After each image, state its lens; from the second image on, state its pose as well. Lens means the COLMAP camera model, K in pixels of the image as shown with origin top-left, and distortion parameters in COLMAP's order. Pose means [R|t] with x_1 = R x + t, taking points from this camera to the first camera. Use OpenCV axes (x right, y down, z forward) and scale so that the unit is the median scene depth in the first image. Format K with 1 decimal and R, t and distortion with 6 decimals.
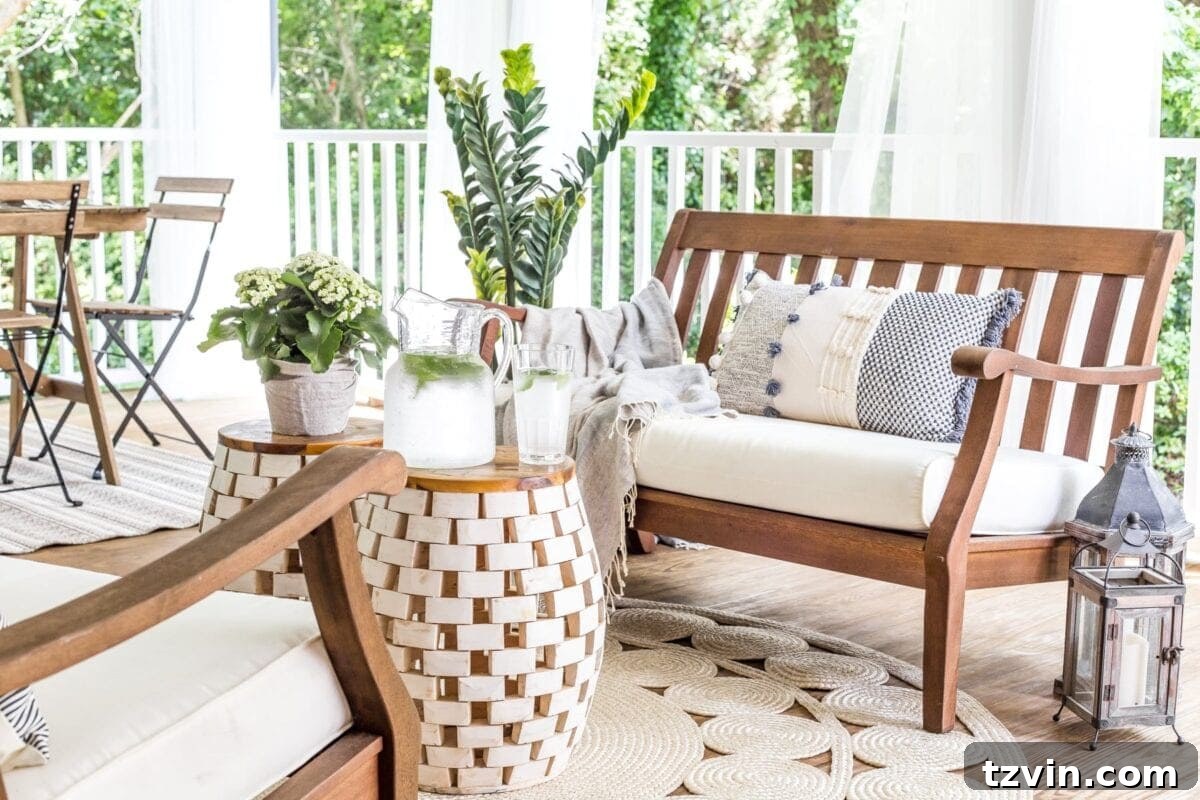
lens RADIAL K [[1754.6, 0, 596.7], [0, 1754.6, 398.5], [0, 0, 1]] dist [-0.130289, 0.000000]
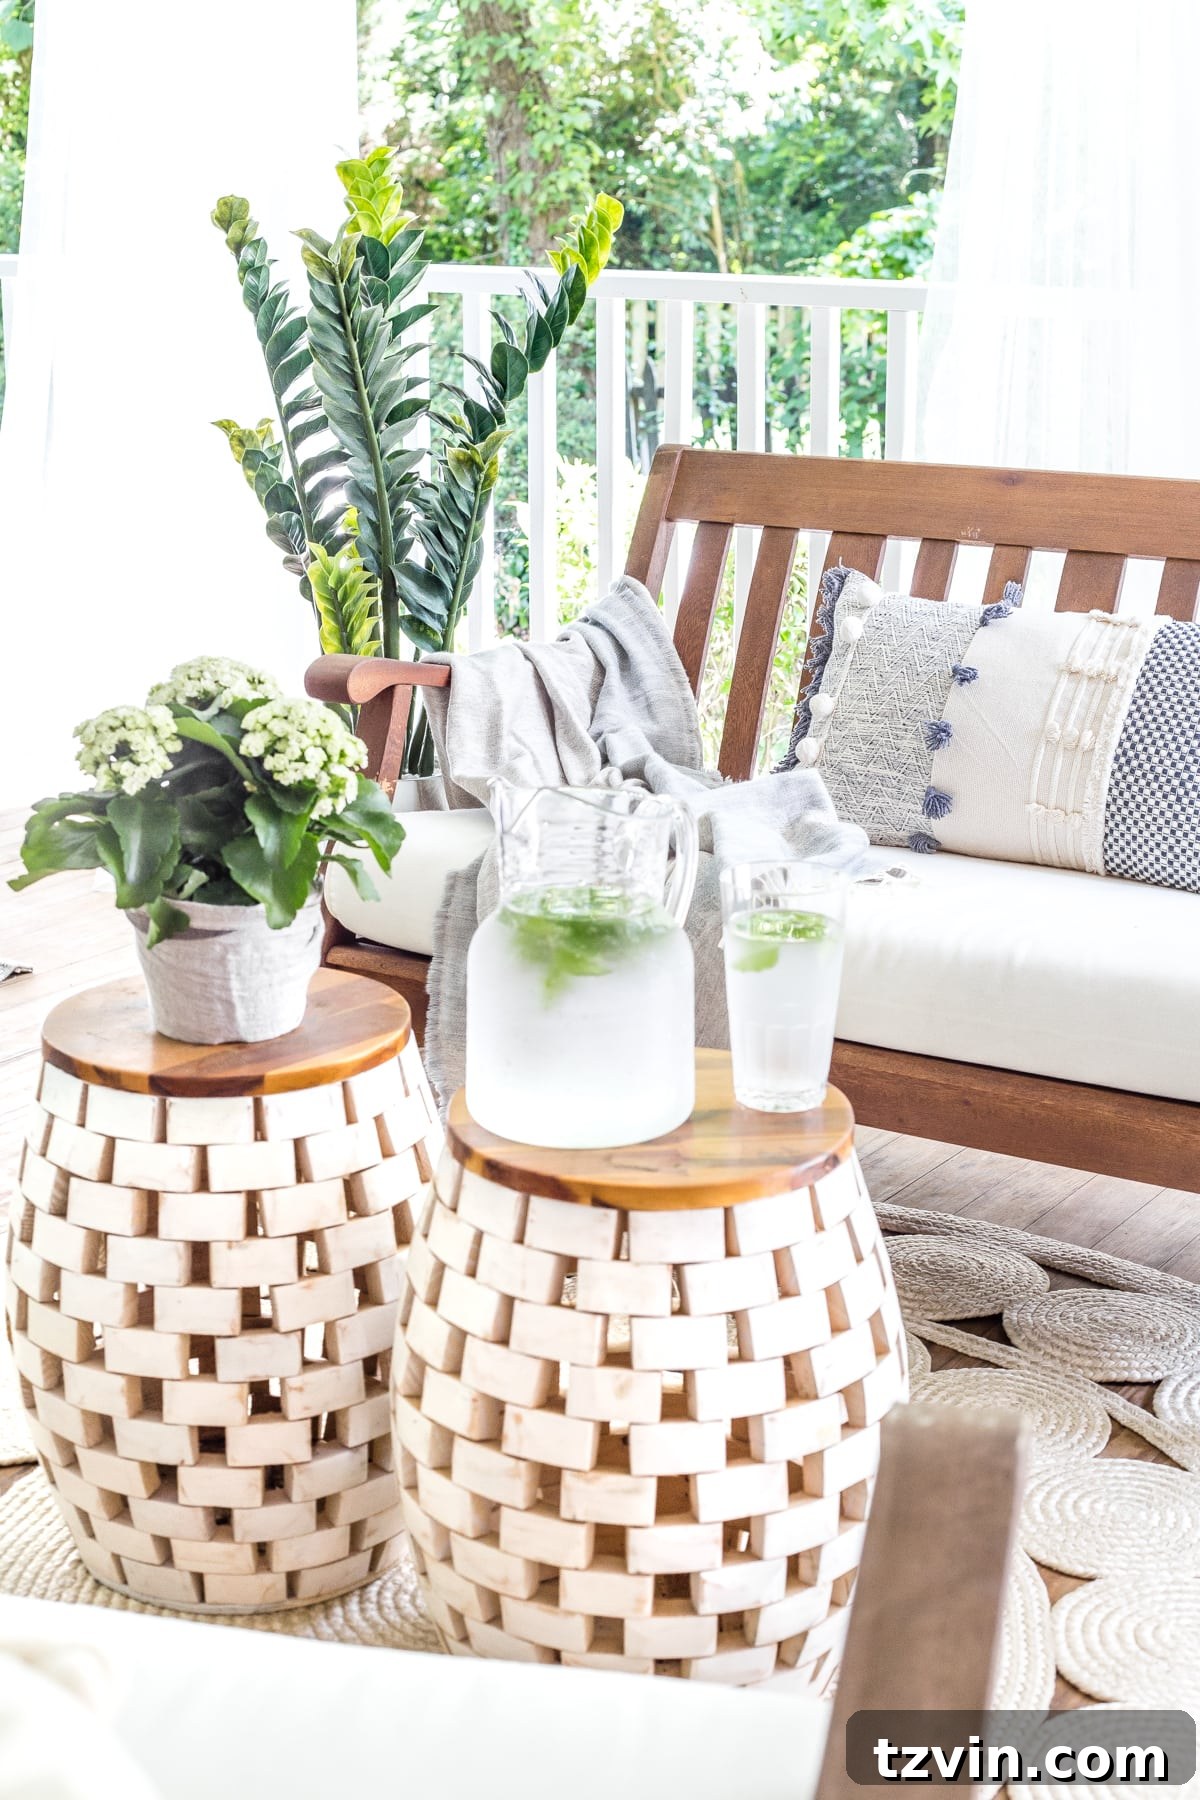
lens RADIAL K [[2631.9, 0, 603.0], [0, 2631.9, 894.9], [0, 0, 1]] dist [-0.130289, 0.000000]
pose [[0.978742, -0.064687, 0.194628, -0.172220], [0.039020, 0.990357, 0.132933, -0.095346], [-0.201350, -0.122513, 0.971828, 0.218993]]
